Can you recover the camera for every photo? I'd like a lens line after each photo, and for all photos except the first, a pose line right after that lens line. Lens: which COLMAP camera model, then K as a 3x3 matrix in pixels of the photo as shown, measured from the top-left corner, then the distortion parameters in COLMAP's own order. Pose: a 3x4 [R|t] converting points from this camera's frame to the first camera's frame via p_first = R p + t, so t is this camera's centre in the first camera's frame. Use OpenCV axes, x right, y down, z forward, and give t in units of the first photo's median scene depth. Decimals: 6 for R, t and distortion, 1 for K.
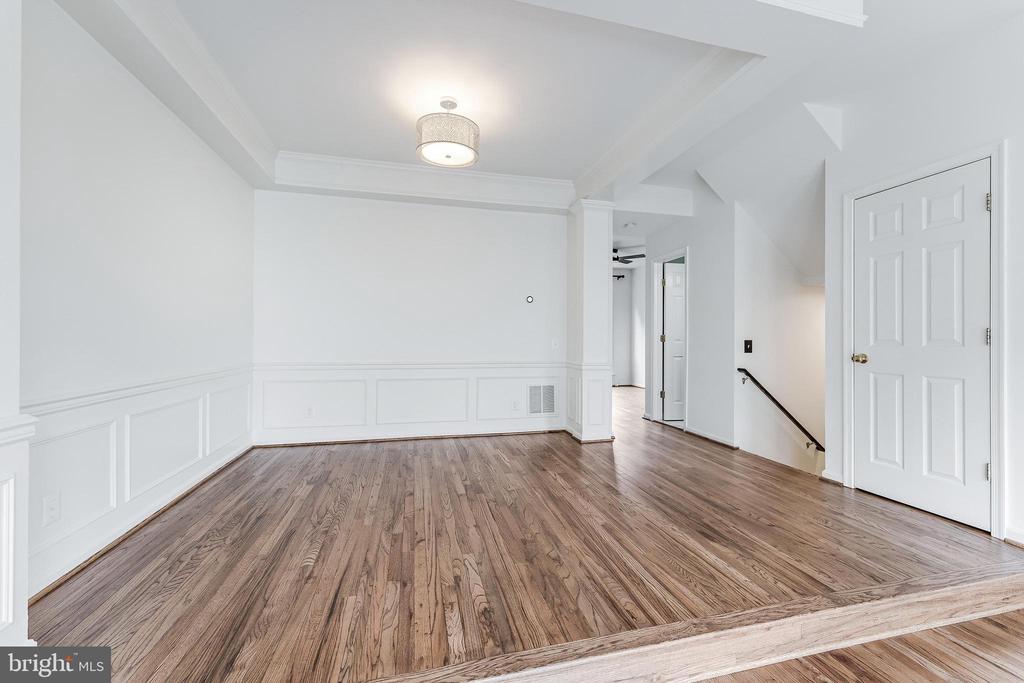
lens RADIAL K [[409.9, 0, 518.1], [0, 409.9, 340.6], [0, 0, 1]] dist [0.000311, -0.000427]
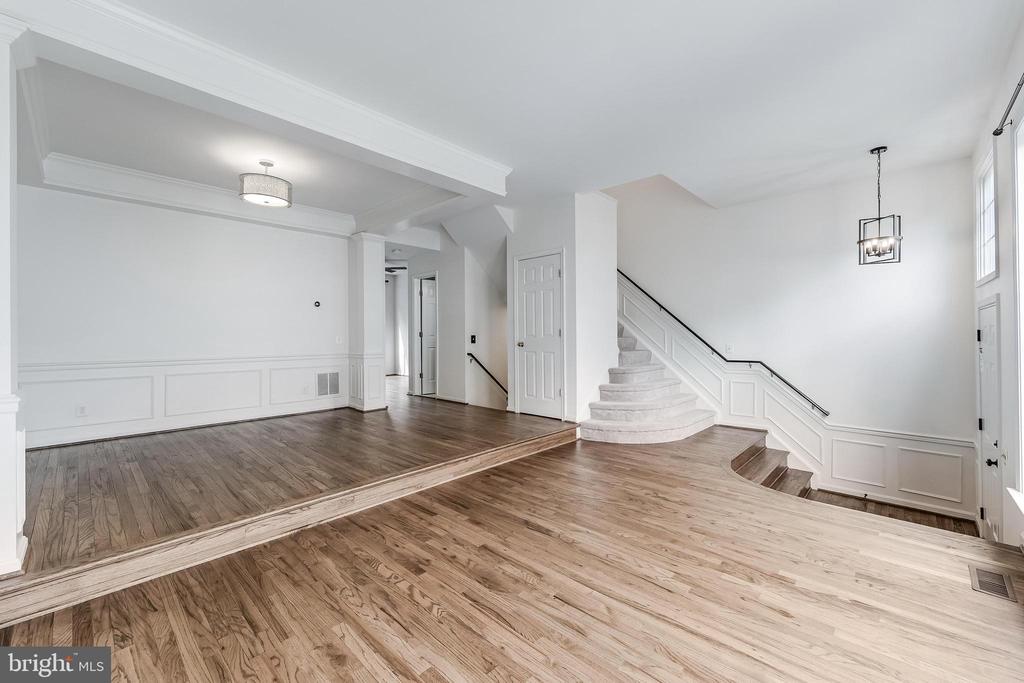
lens RADIAL K [[409.9, 0, 516.3], [0, 409.9, 333.0], [0, 0, 1]] dist [0.000311, -0.000427]
pose [[0.843217, -0.007071, 0.537528, -0.203385], [0.011399, 0.999924, -0.004728, -0.000719], [-0.537453, 0.010114, 0.843233, -0.576994]]
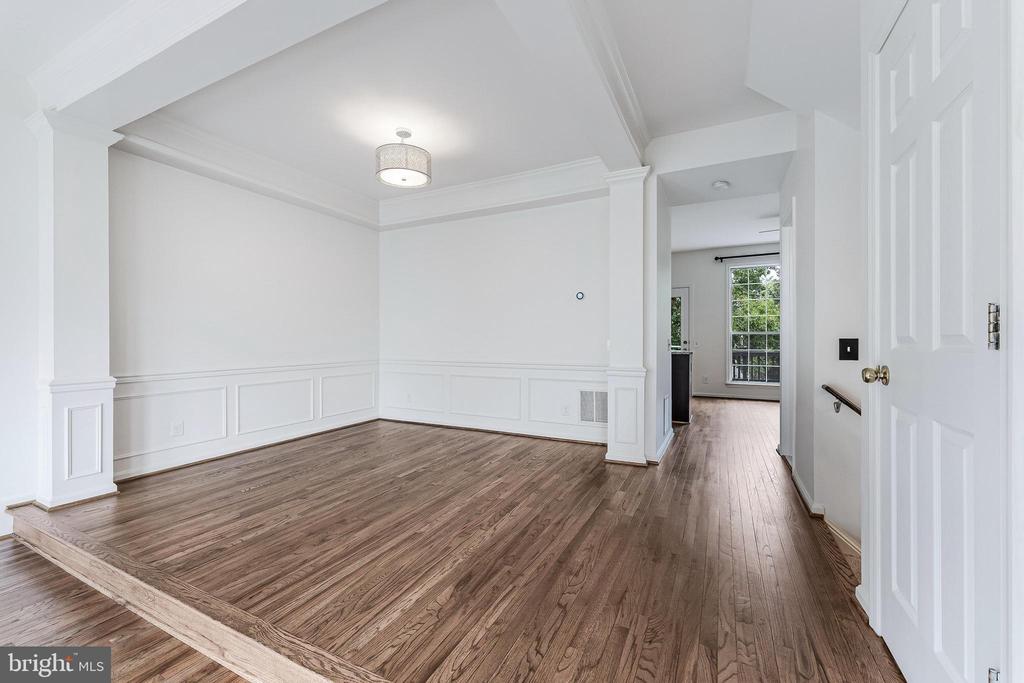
lens RADIAL K [[409.9, 0, 517.8], [0, 409.9, 339.0], [0, 0, 1]] dist [0.000311, -0.000427]
pose [[0.761289, -0.007407, -0.648371, 0.786216], [0.002684, 0.999962, -0.008272, 0.003766], [0.648407, 0.004557, 0.761280, 0.327658]]
